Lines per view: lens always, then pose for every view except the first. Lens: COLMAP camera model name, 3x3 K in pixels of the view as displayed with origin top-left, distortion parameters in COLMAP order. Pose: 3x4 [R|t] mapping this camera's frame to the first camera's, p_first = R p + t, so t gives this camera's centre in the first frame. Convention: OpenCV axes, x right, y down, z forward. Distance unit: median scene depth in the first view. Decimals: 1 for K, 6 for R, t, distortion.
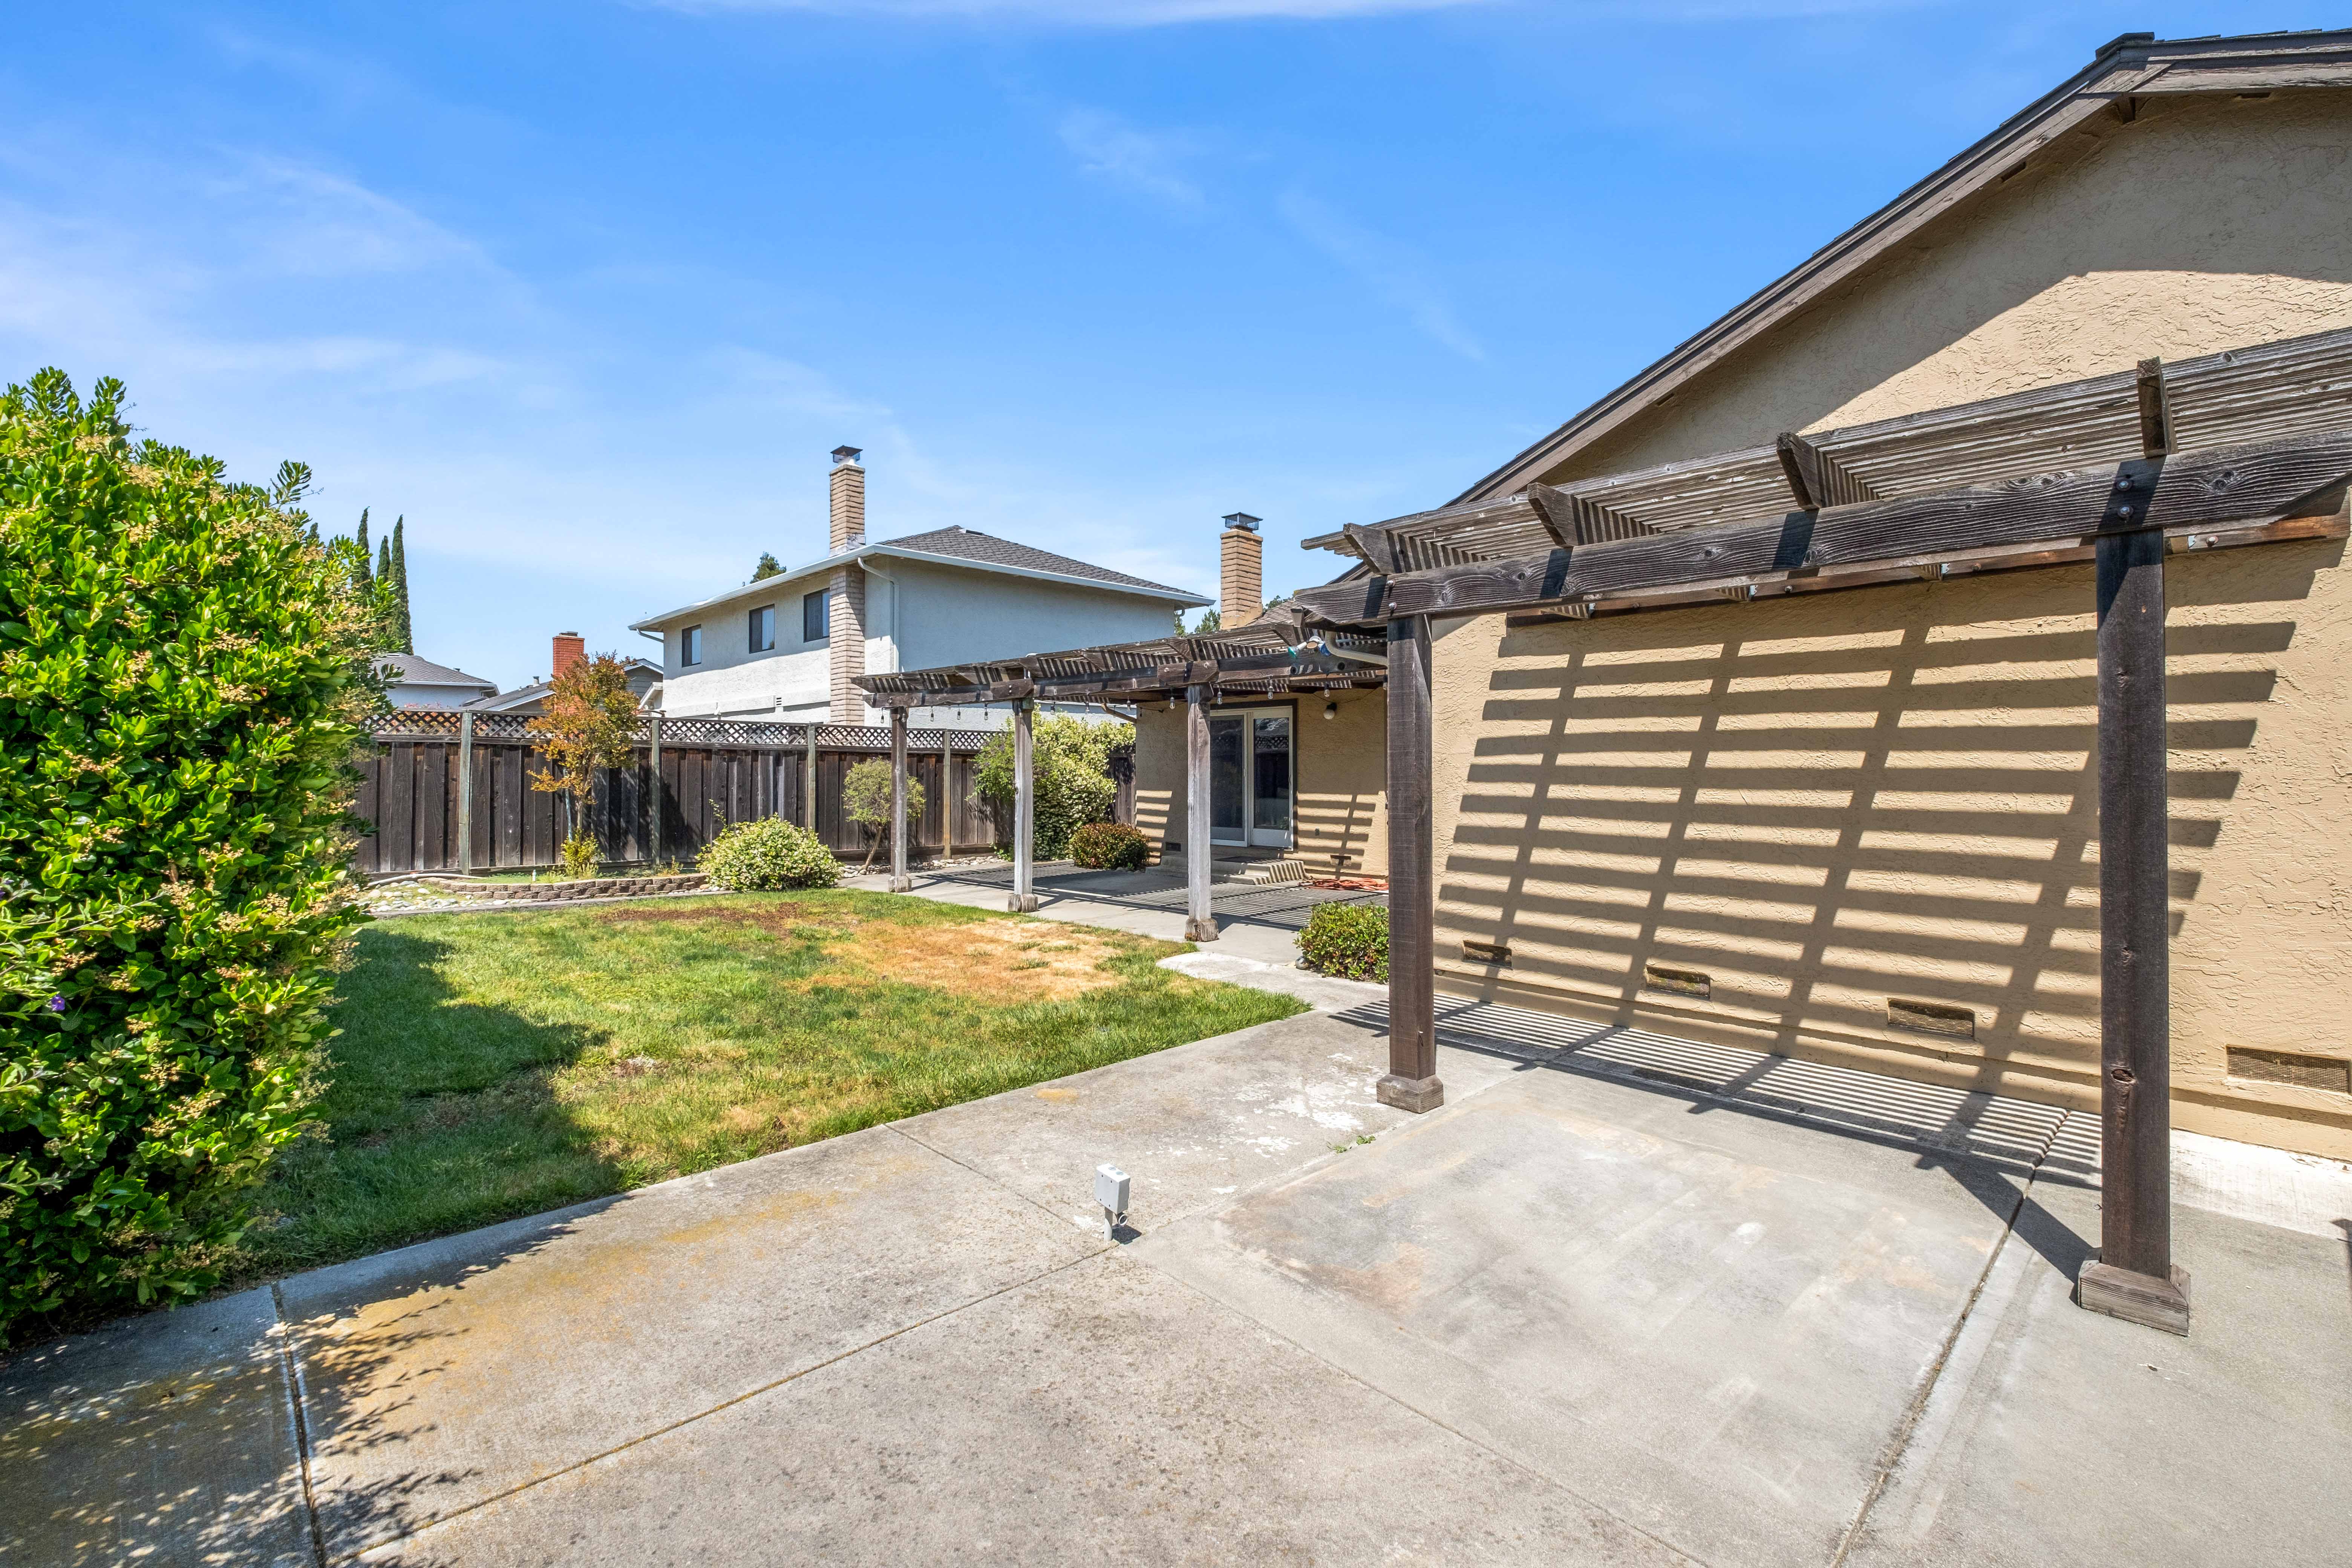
lens RADIAL K [[1022.1, 0, 1160.2], [0, 1022.1, 734.5], [0, 0, 1]] dist [-0.000554, -0.002709]
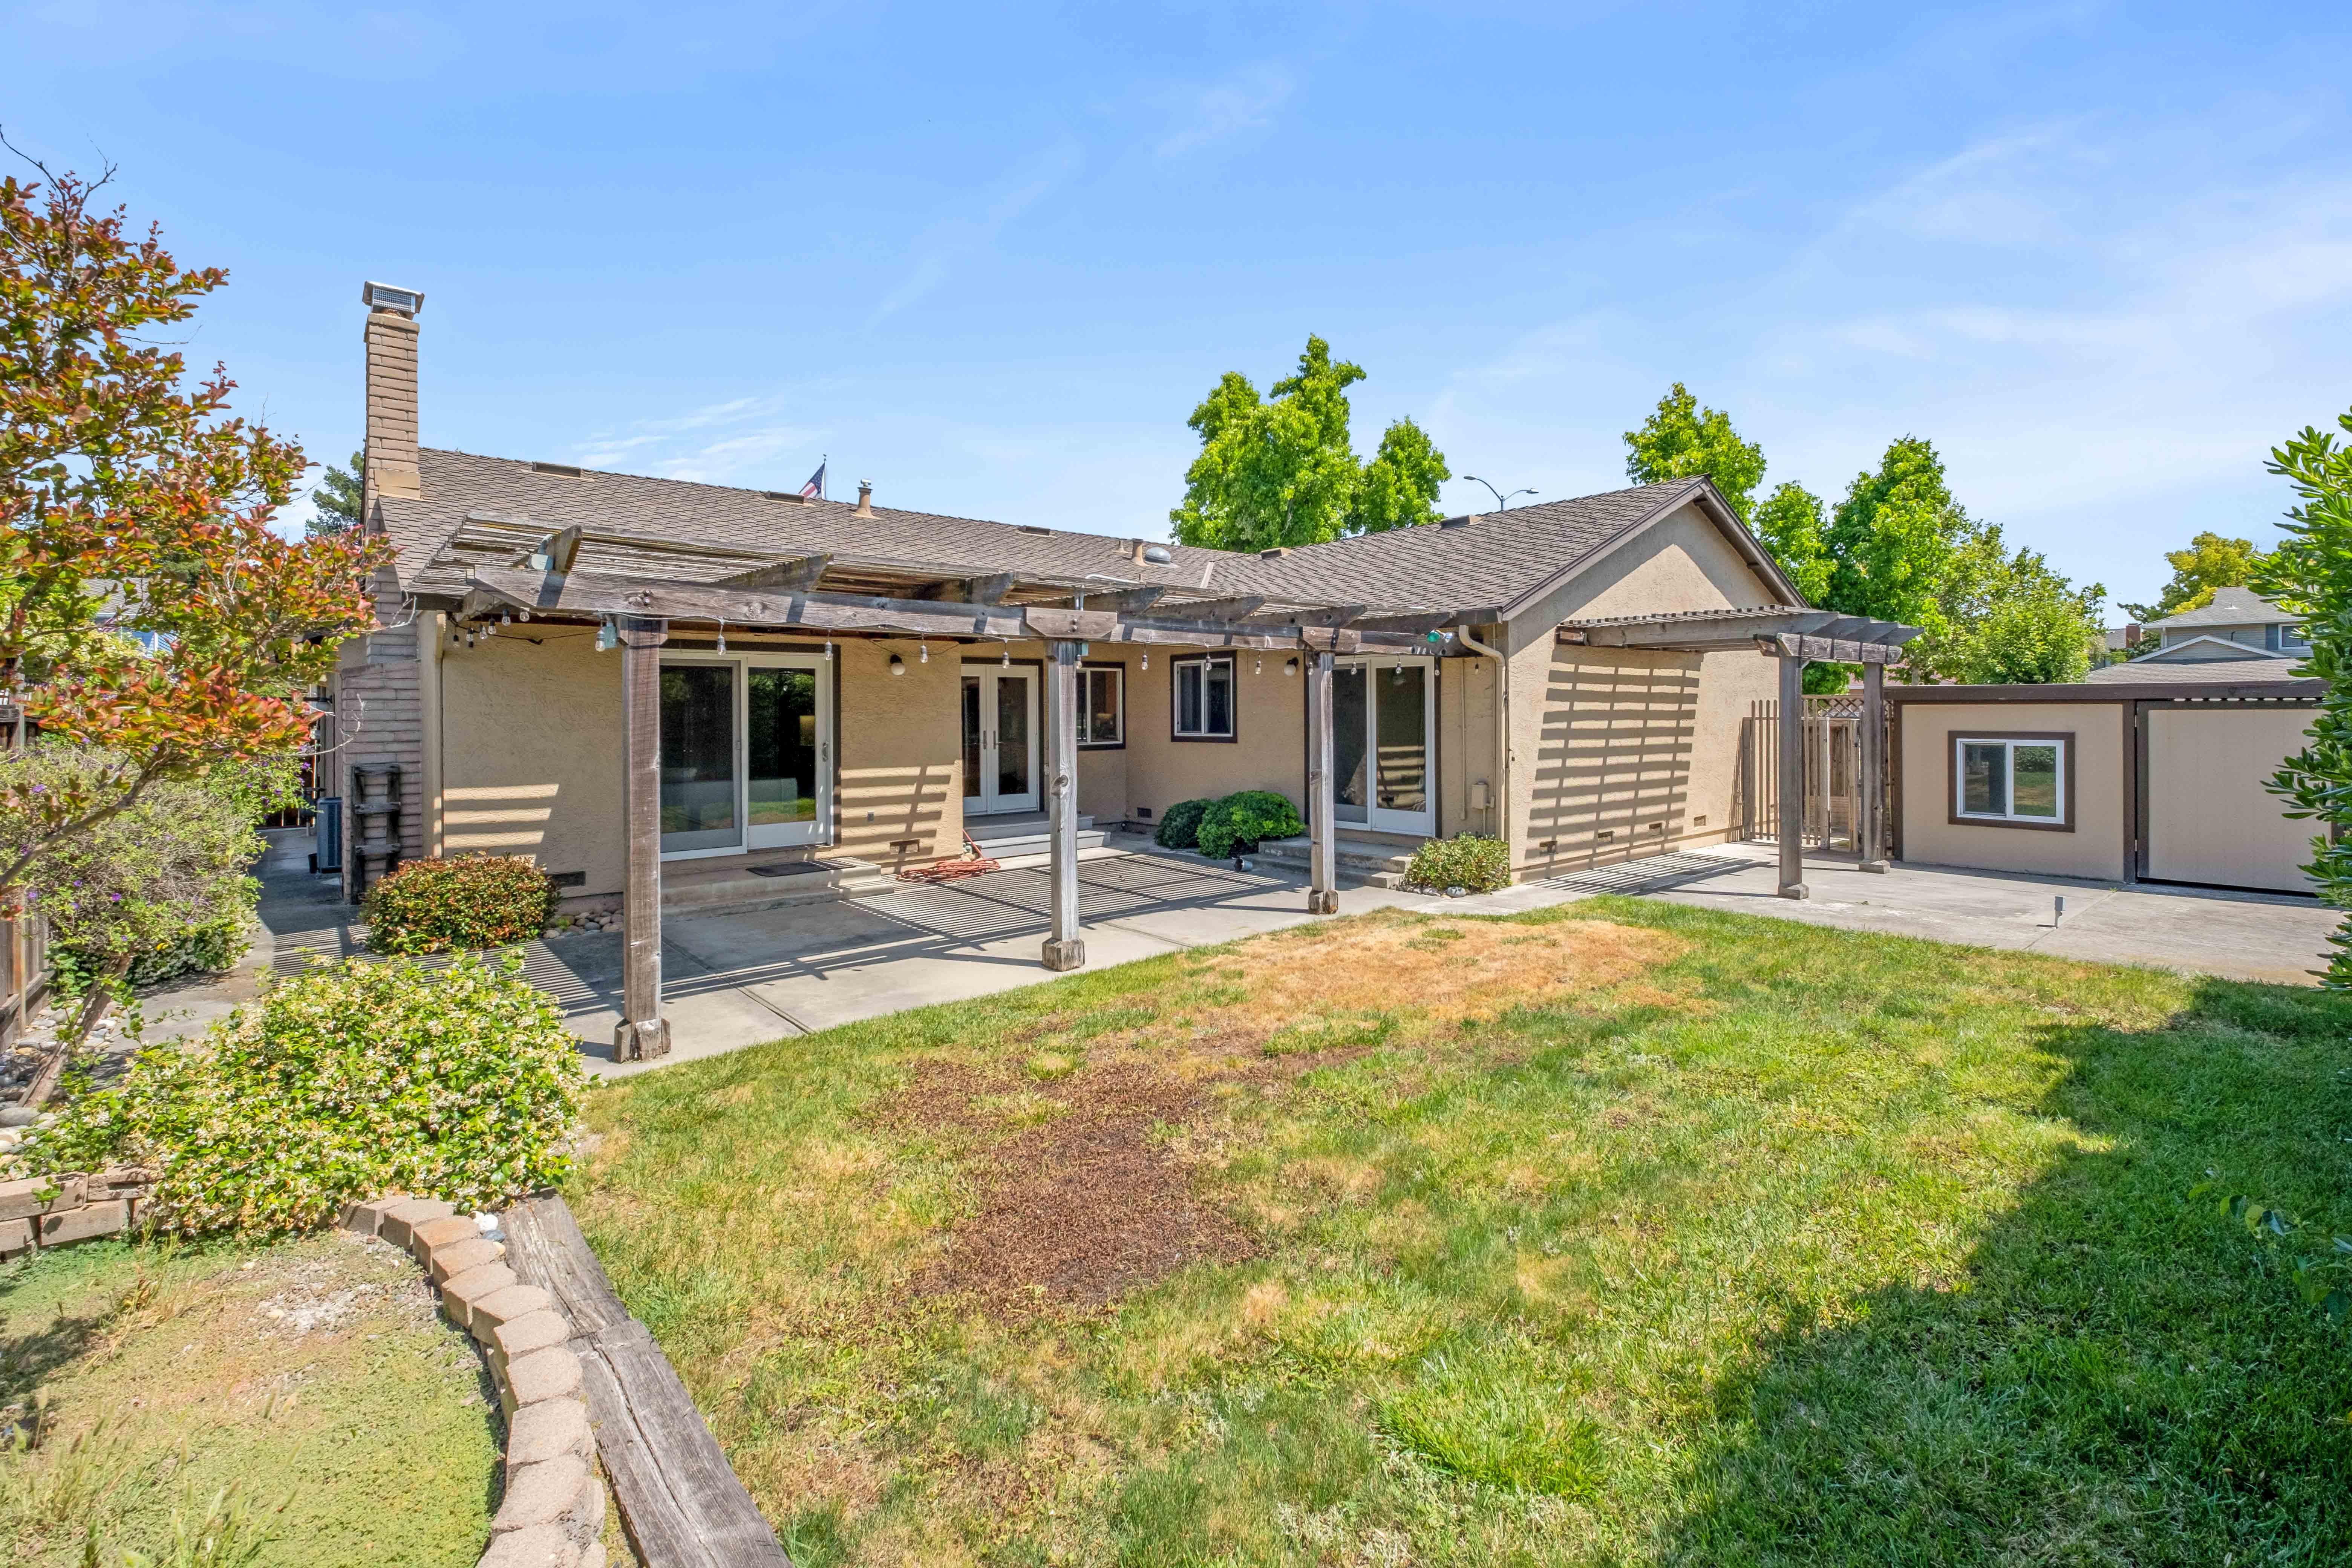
lens RADIAL K [[1022.1, 0, 1208.8], [0, 1022.1, 703.4], [0, 0, 1]] dist [-0.000554, -0.002709]
pose [[0.043360, 0.006450, 0.999039, -0.594250], [-0.024839, 0.999677, -0.005376, 0.005271], [-0.998751, -0.024582, 0.043506, 0.673389]]
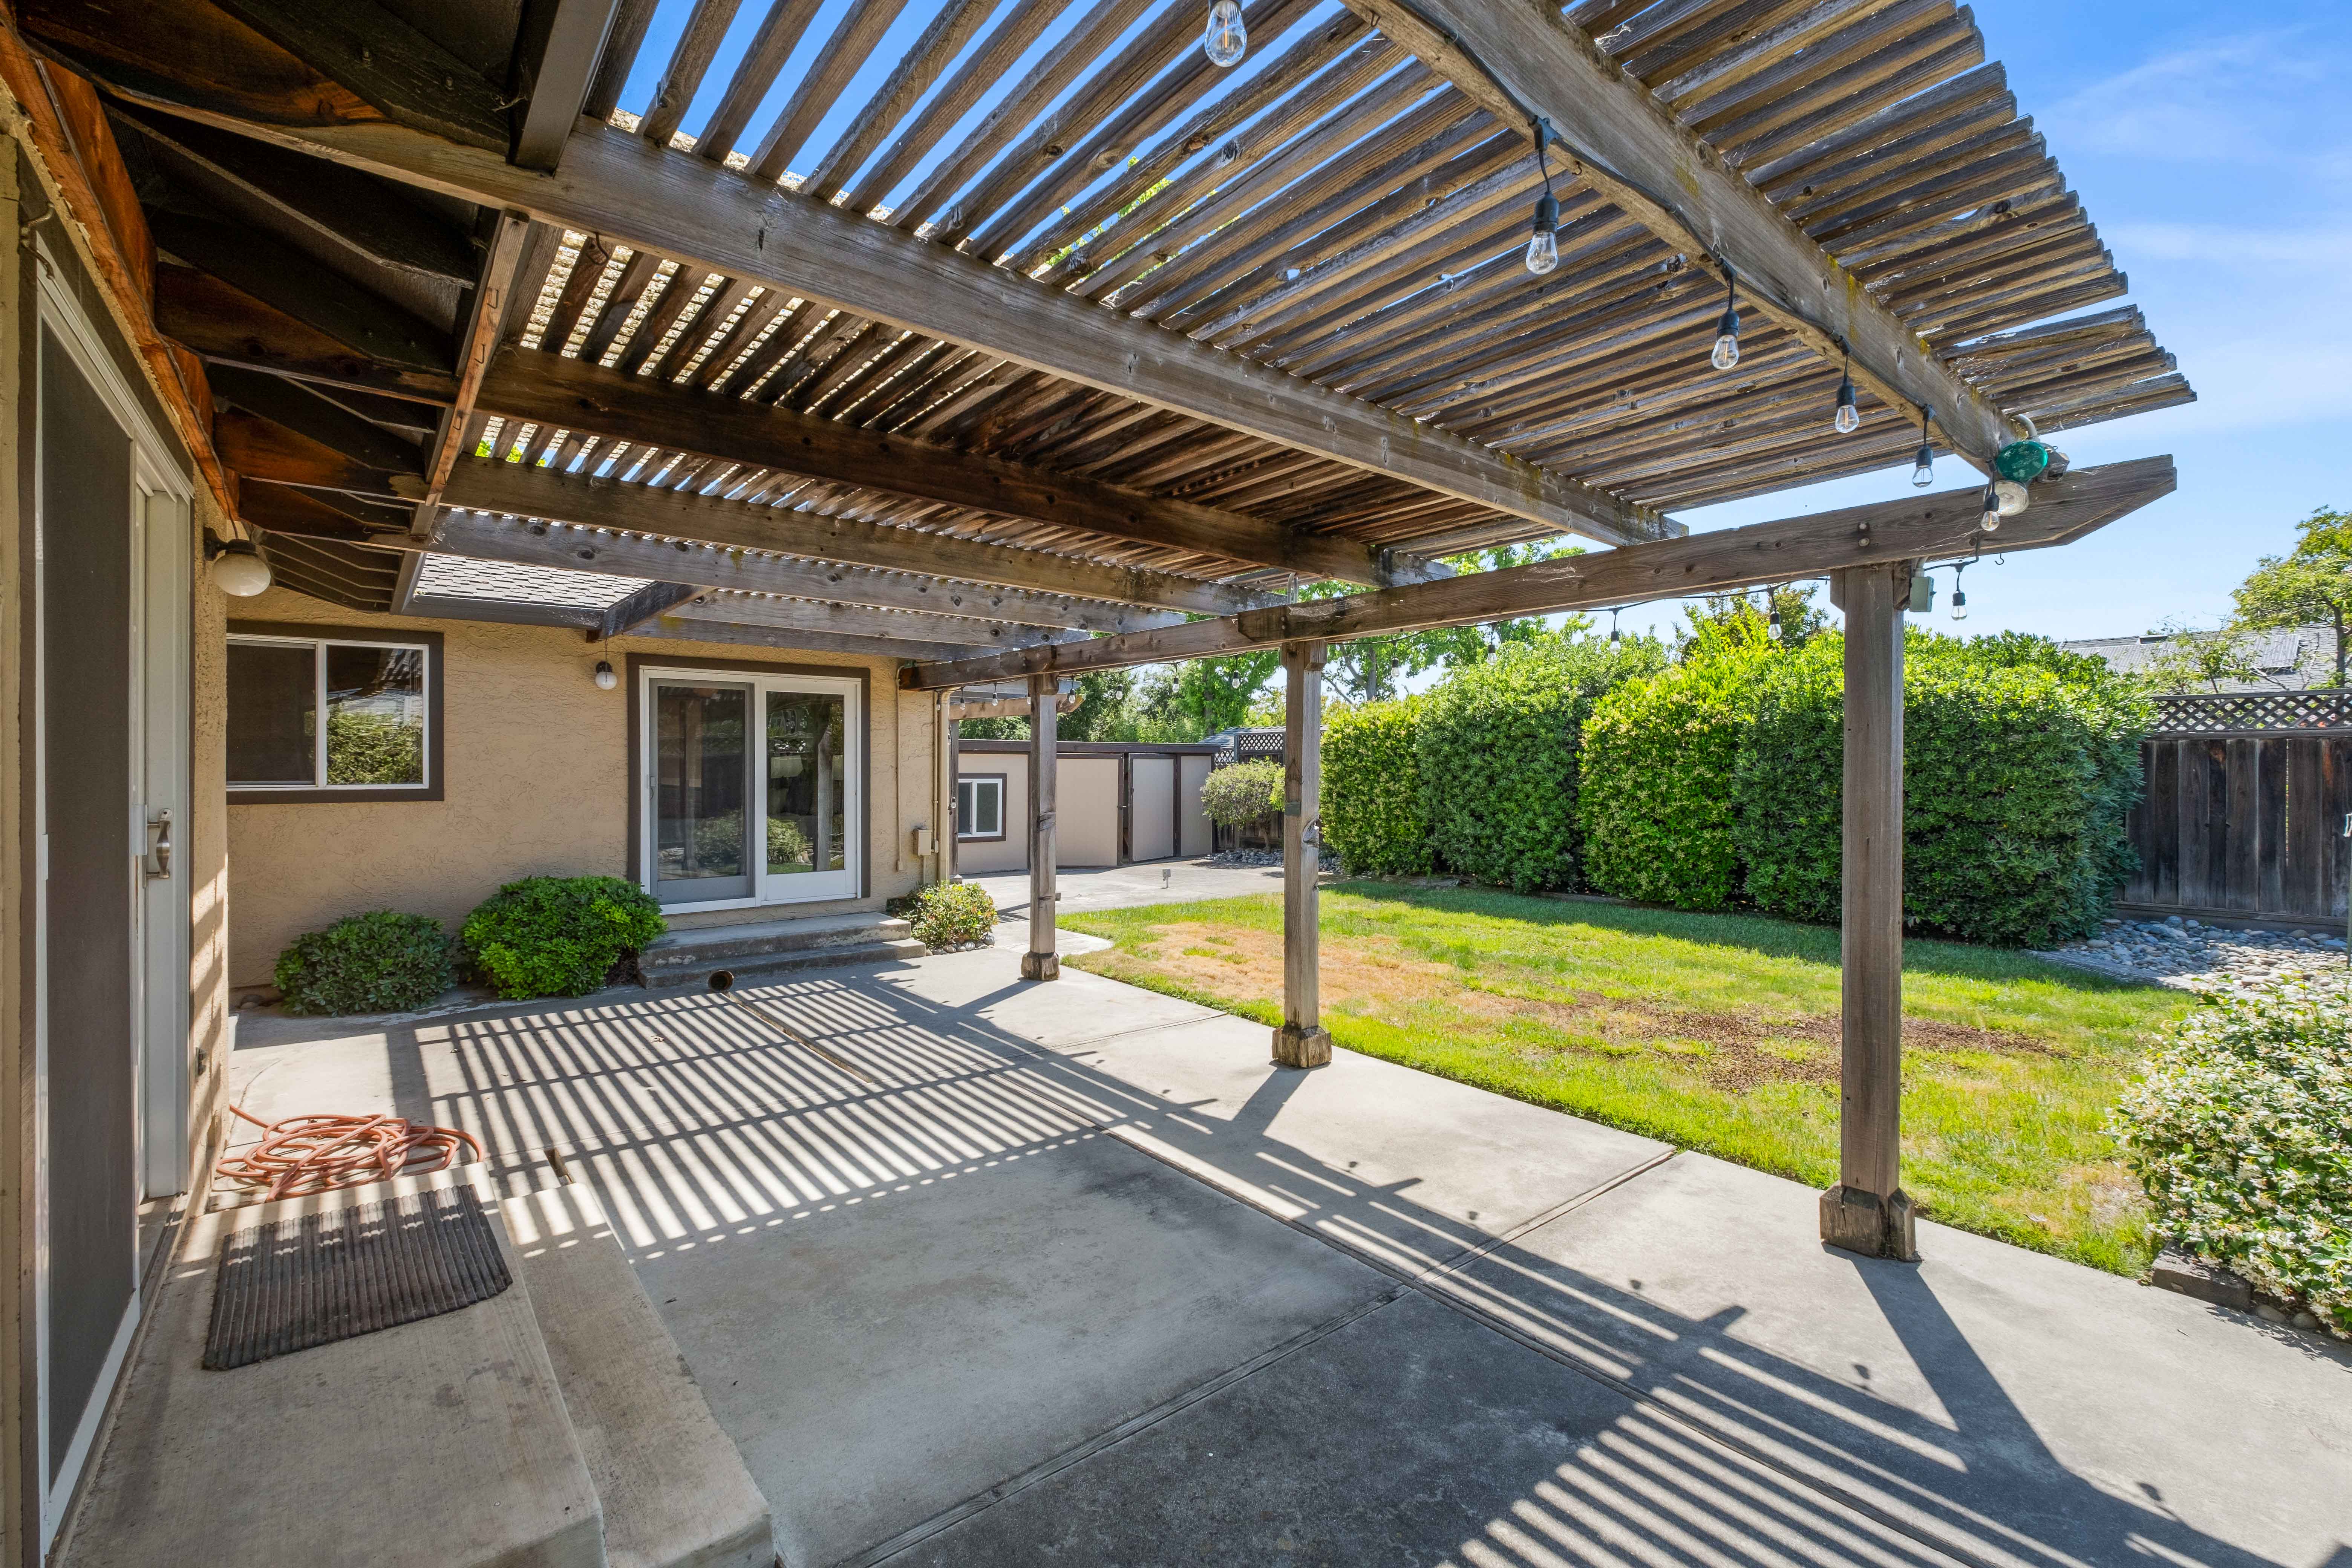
lens RADIAL K [[1022.1, 0, 1209.3], [0, 1022.1, 764.3], [0, 0, 1]] dist [-0.000554, -0.002709]
pose [[-0.998619, 0.003325, 0.052432, -0.080995], [0.001742, 0.999542, -0.030213, 0.031278], [-0.052508, -0.030080, -0.998167, 1.156302]]
